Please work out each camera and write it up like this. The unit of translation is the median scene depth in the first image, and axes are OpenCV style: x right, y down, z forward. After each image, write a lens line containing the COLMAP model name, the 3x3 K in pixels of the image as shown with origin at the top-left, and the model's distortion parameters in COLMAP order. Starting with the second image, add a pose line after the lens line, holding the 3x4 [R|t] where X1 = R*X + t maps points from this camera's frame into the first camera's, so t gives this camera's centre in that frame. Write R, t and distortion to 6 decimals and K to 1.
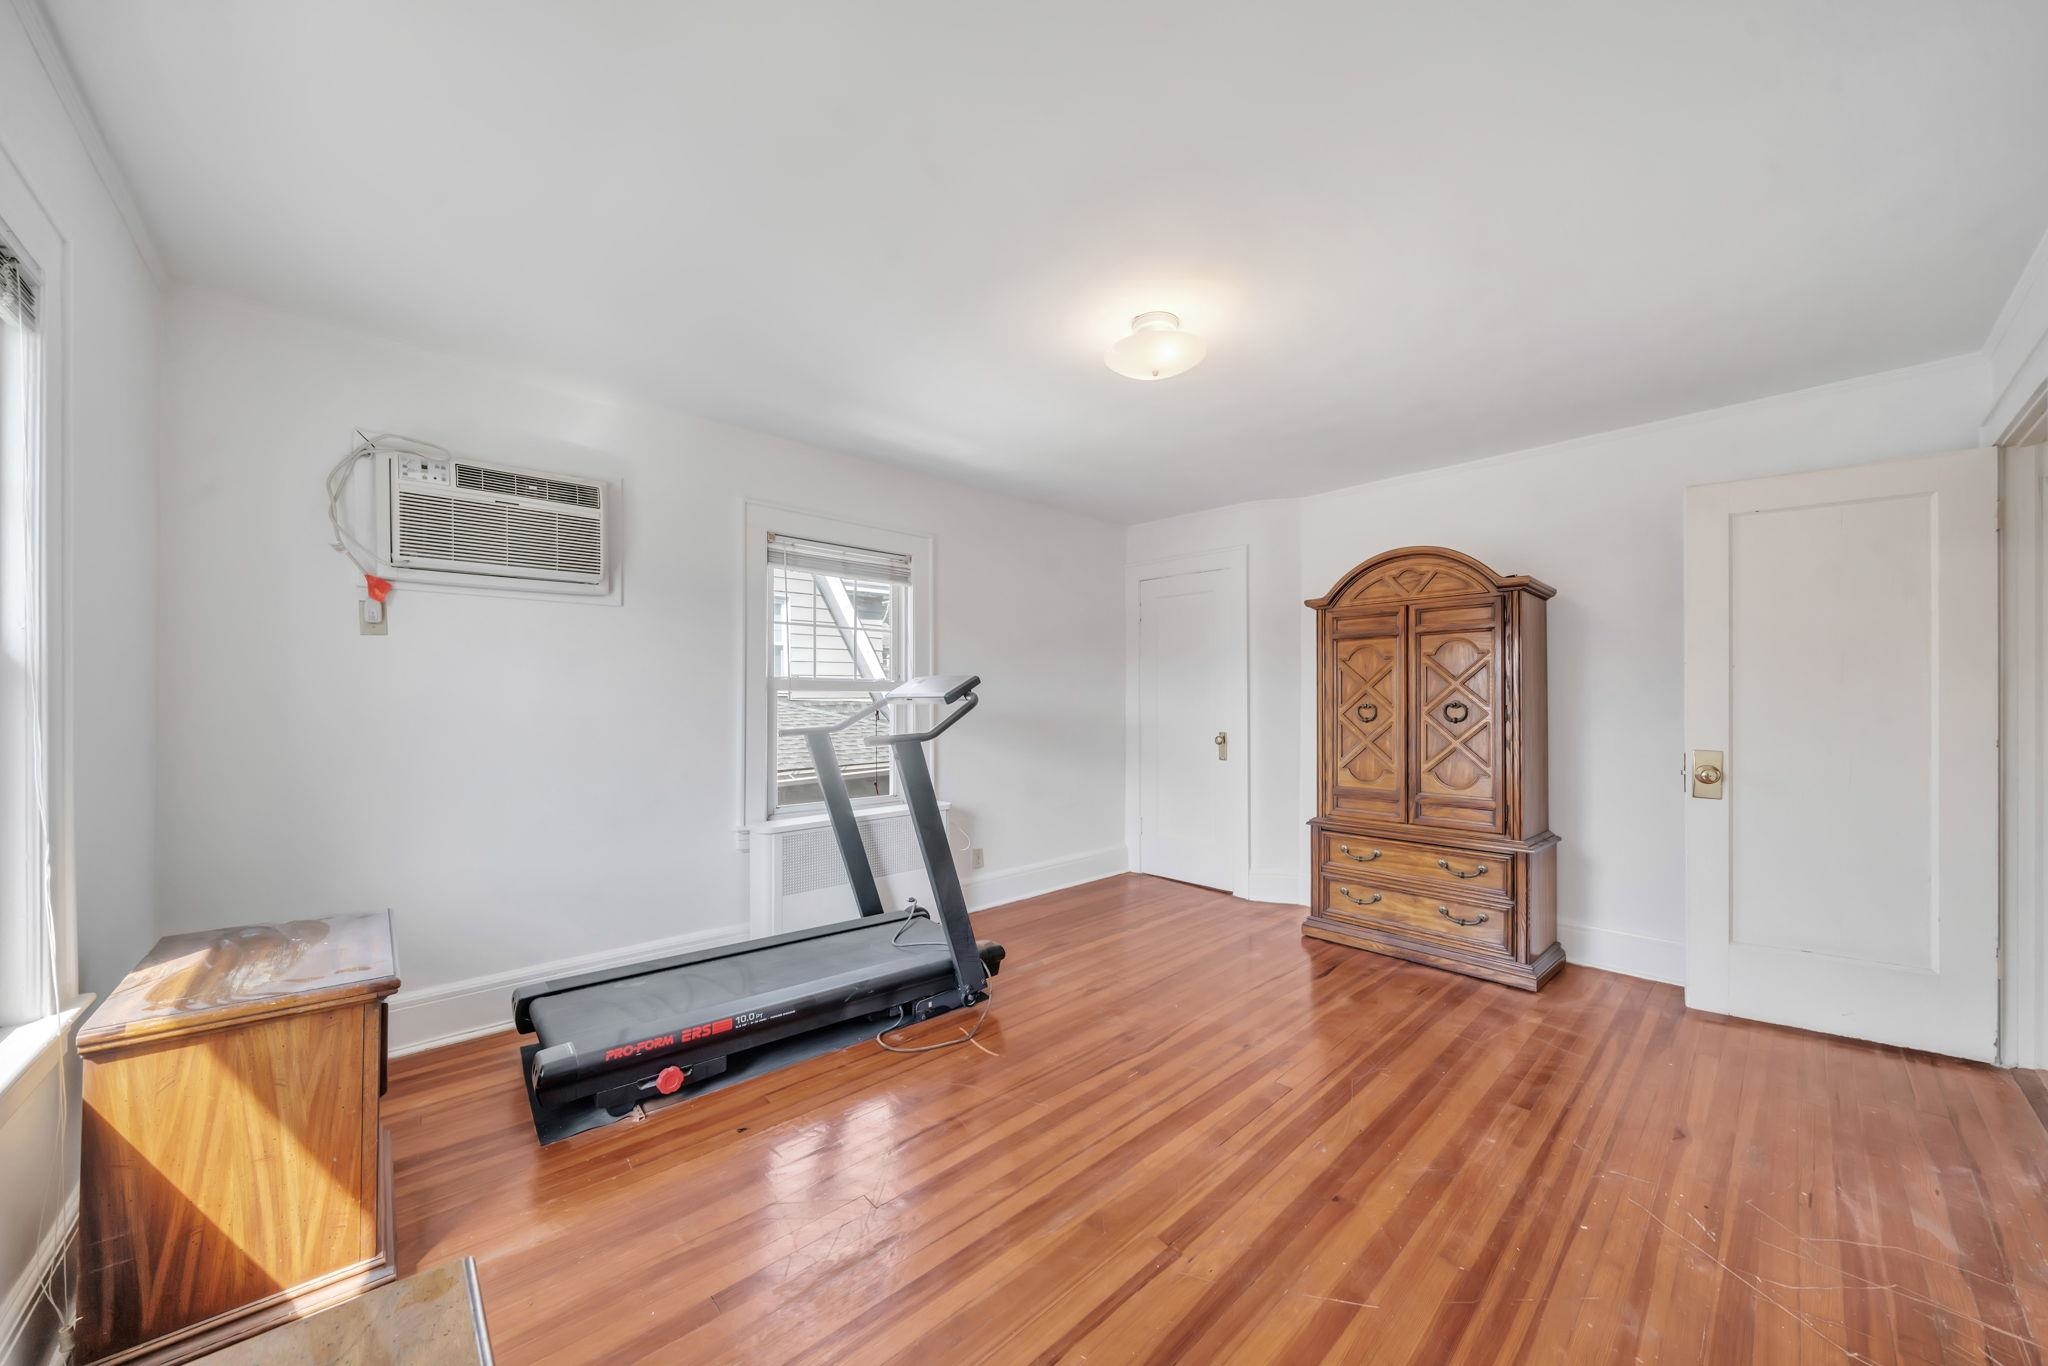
lens RADIAL K [[728.5, 0, 1014.9], [0, 728.5, 691.7], [0, 0, 1]] dist [-0.005968, 0.000356]
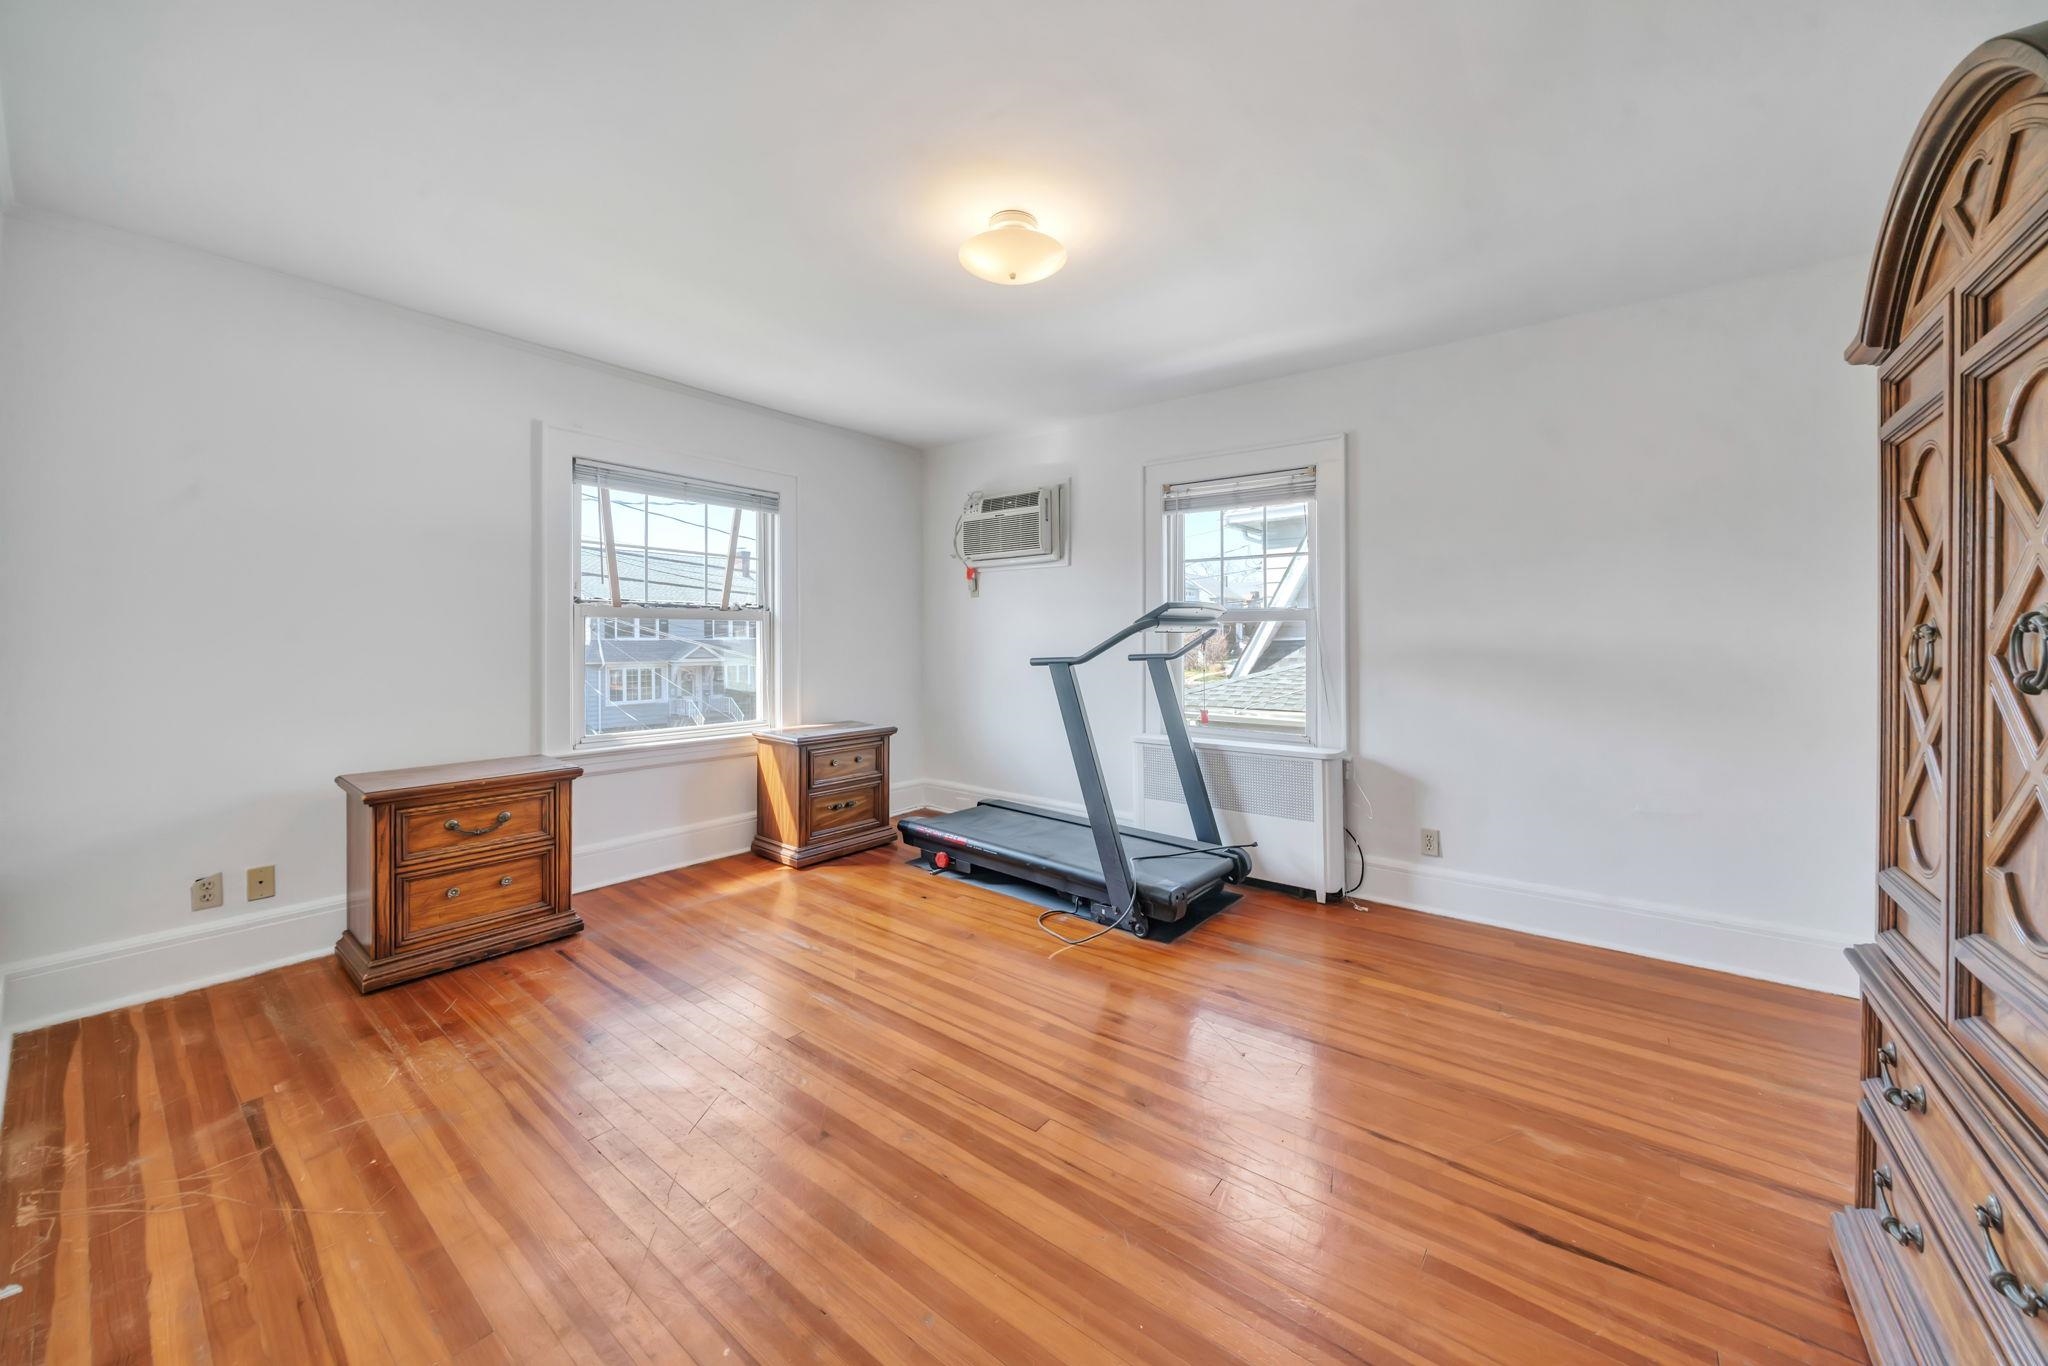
lens RADIAL K [[728.5, 0, 1030.2], [0, 728.5, 646.8], [0, 0, 1]] dist [-0.005968, 0.000356]
pose [[0.176647, 0.009723, -0.984226, 0.951975], [0.004936, 0.999930, 0.010764, 0.028638], [0.984262, -0.006760, 0.176587, 0.733599]]
